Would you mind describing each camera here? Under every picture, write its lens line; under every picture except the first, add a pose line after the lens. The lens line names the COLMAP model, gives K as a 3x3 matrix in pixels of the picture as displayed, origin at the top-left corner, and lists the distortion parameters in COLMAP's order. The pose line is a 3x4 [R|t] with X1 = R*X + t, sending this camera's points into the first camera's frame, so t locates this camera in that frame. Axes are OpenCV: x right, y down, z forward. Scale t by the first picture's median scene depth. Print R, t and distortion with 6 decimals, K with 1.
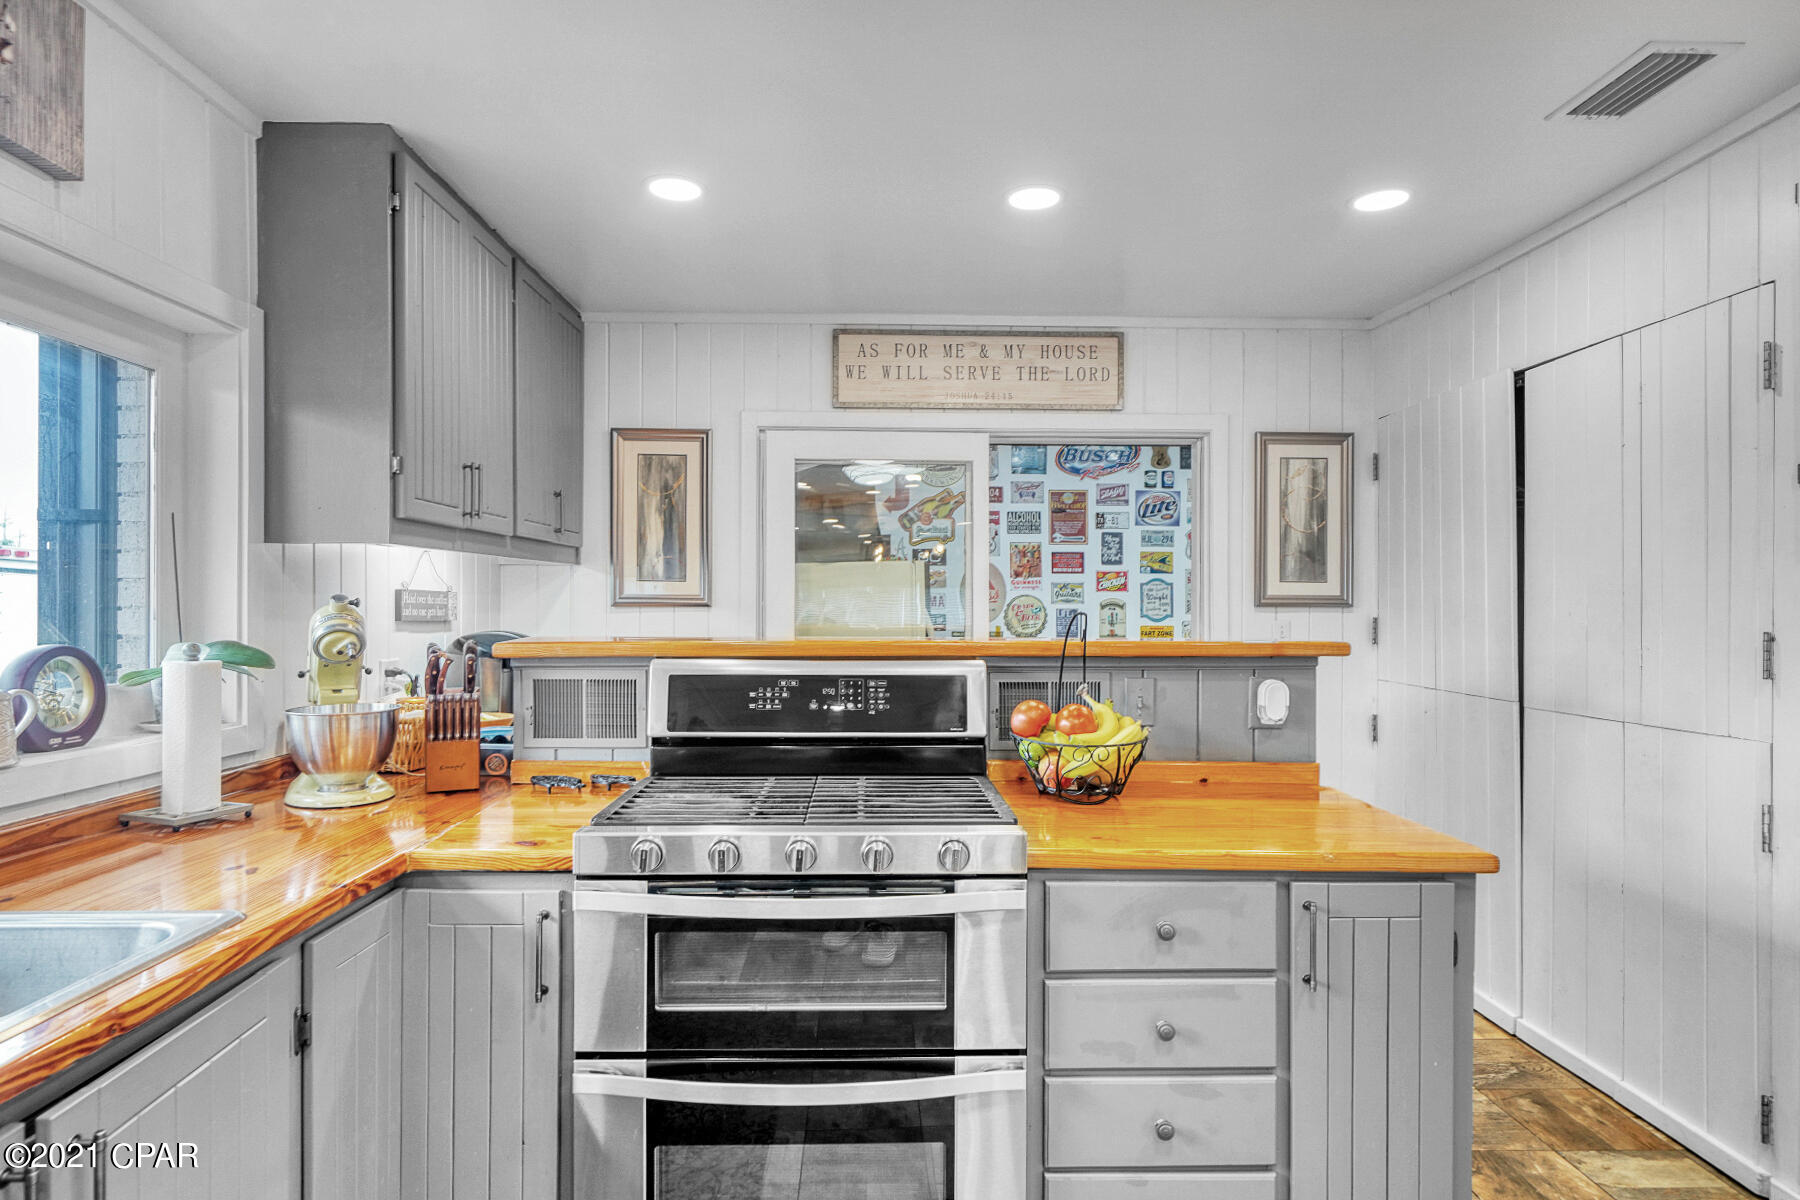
lens RADIAL K [[972.4, 0, 893.6], [0, 972.4, 605.4], [0, 0, 1]] dist [0.003472, 0.000183]
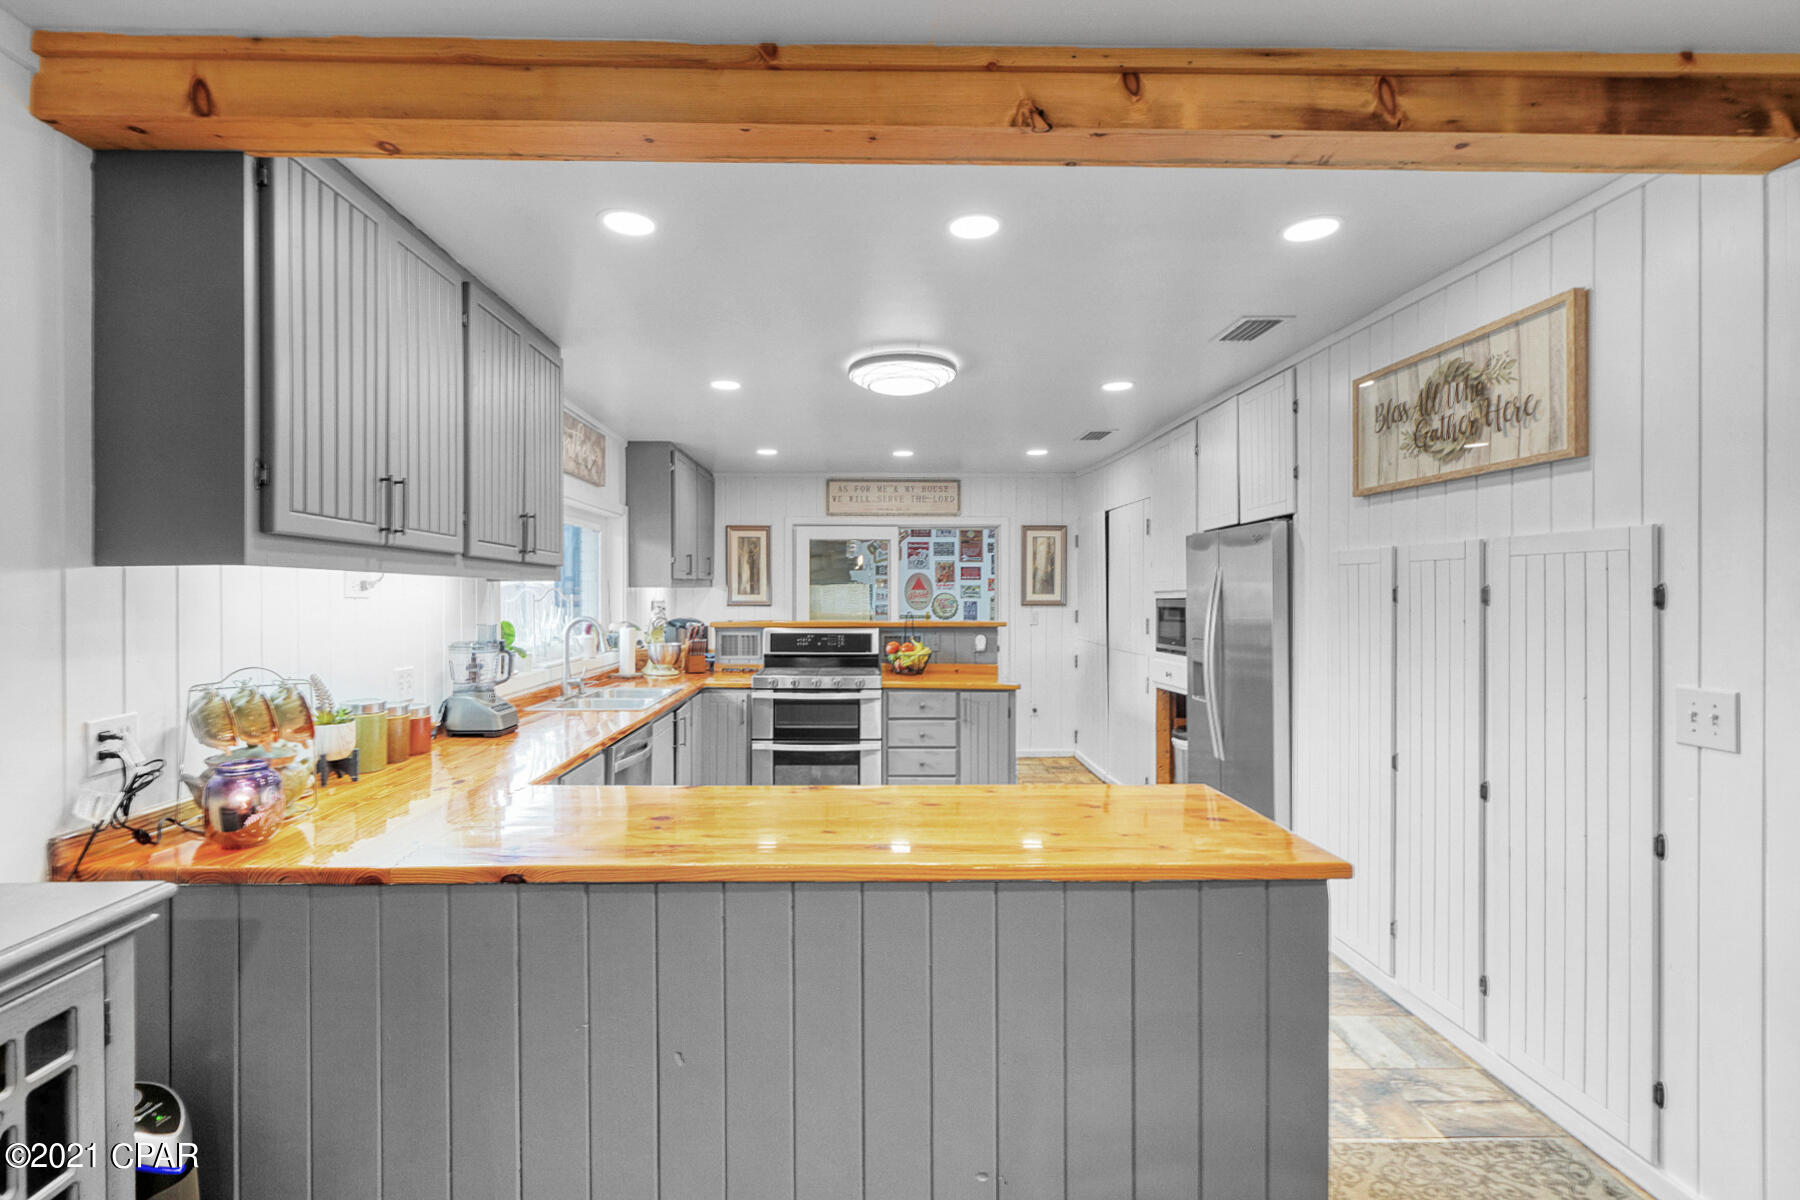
lens RADIAL K [[810.2, 0, 890.6], [0, 810.2, 592.6], [0, 0, 1]] dist [-0.001500, -0.000066]
pose [[0.999919, -0.000220, 0.012726, 0.082056], [0.000193, 0.999998, 0.002122, -0.045397], [-0.012726, -0.002119, 0.999917, -1.168868]]
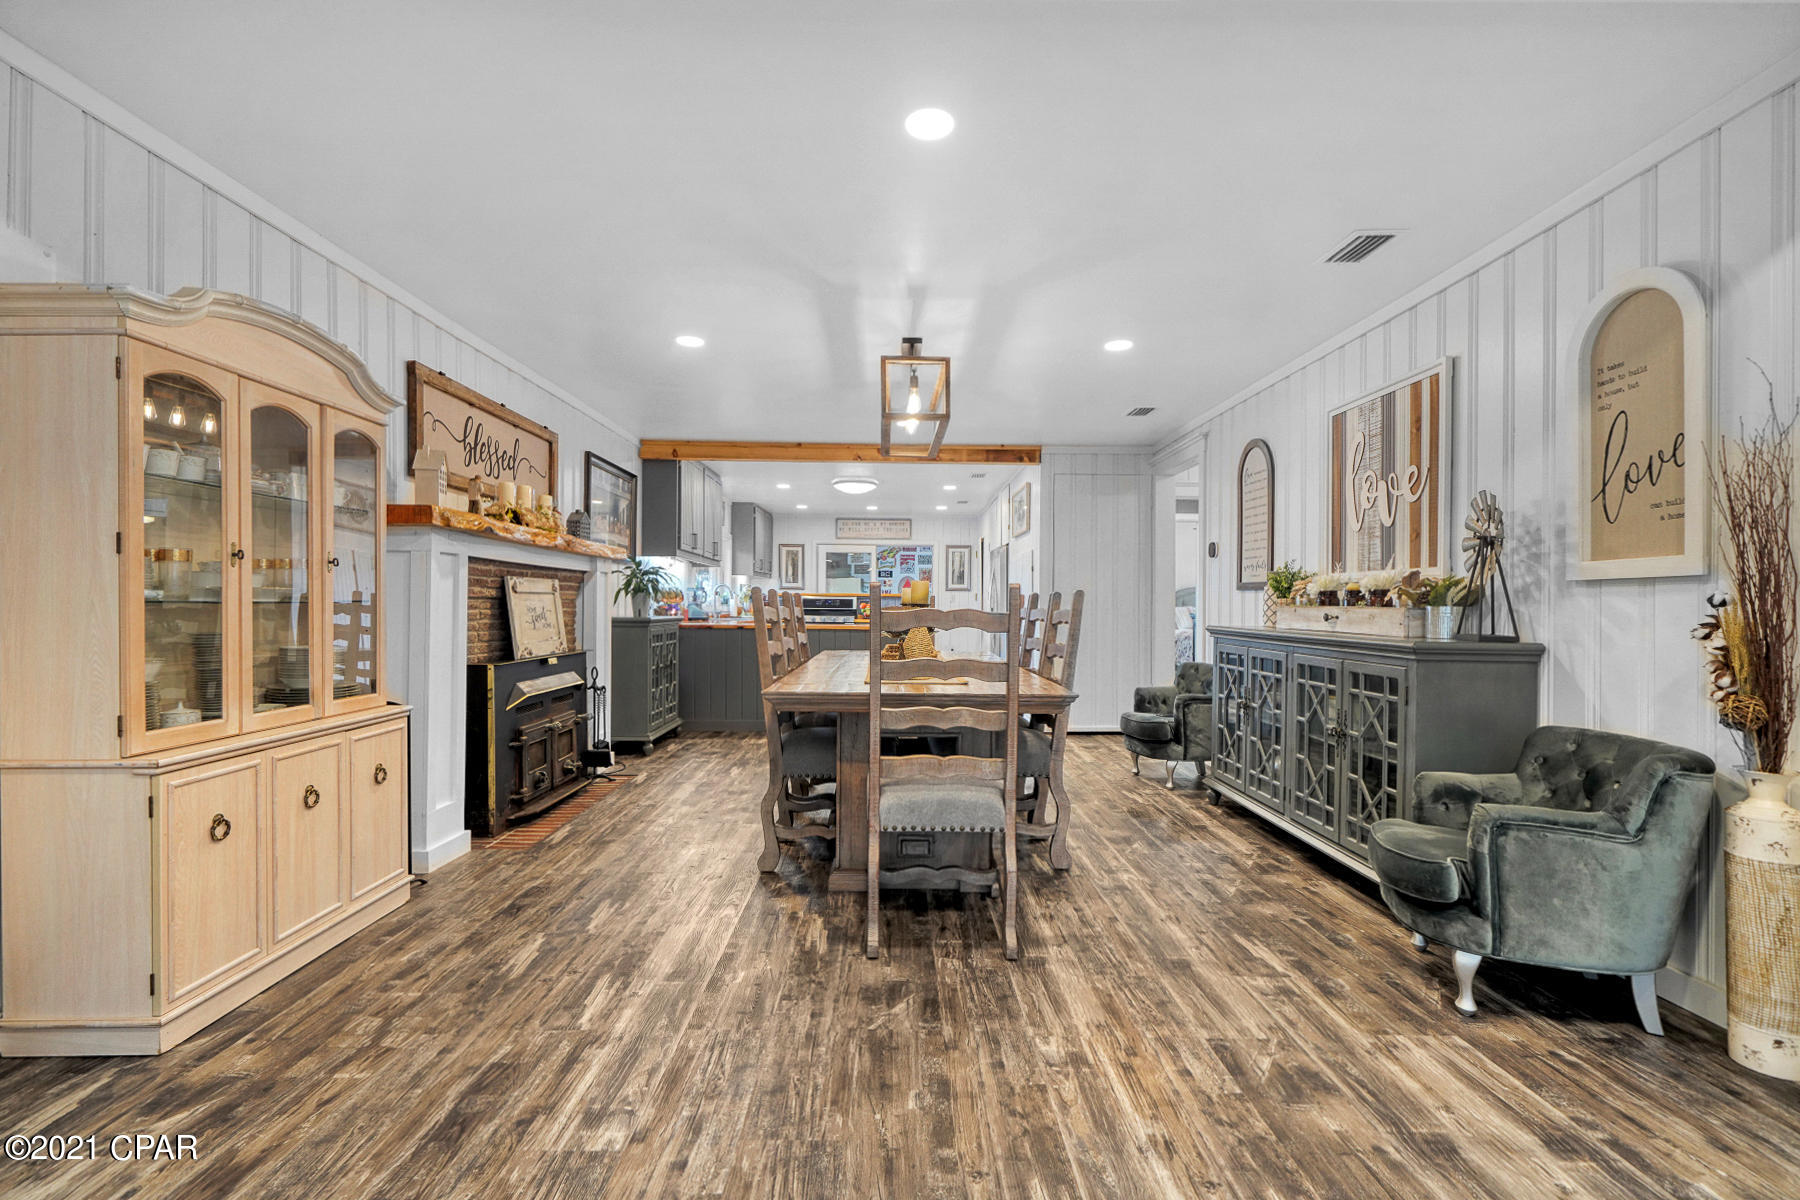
lens RADIAL K [[810.2, 0, 912.5], [0, 810.2, 604.1], [0, 0, 1]] dist [-0.001500, -0.000066]
pose [[0.999910, 0.009509, -0.009443, 0.395320], [-0.009520, 0.999954, -0.001127, 0.085794], [0.009431, 0.001217, 0.999955, -3.186311]]
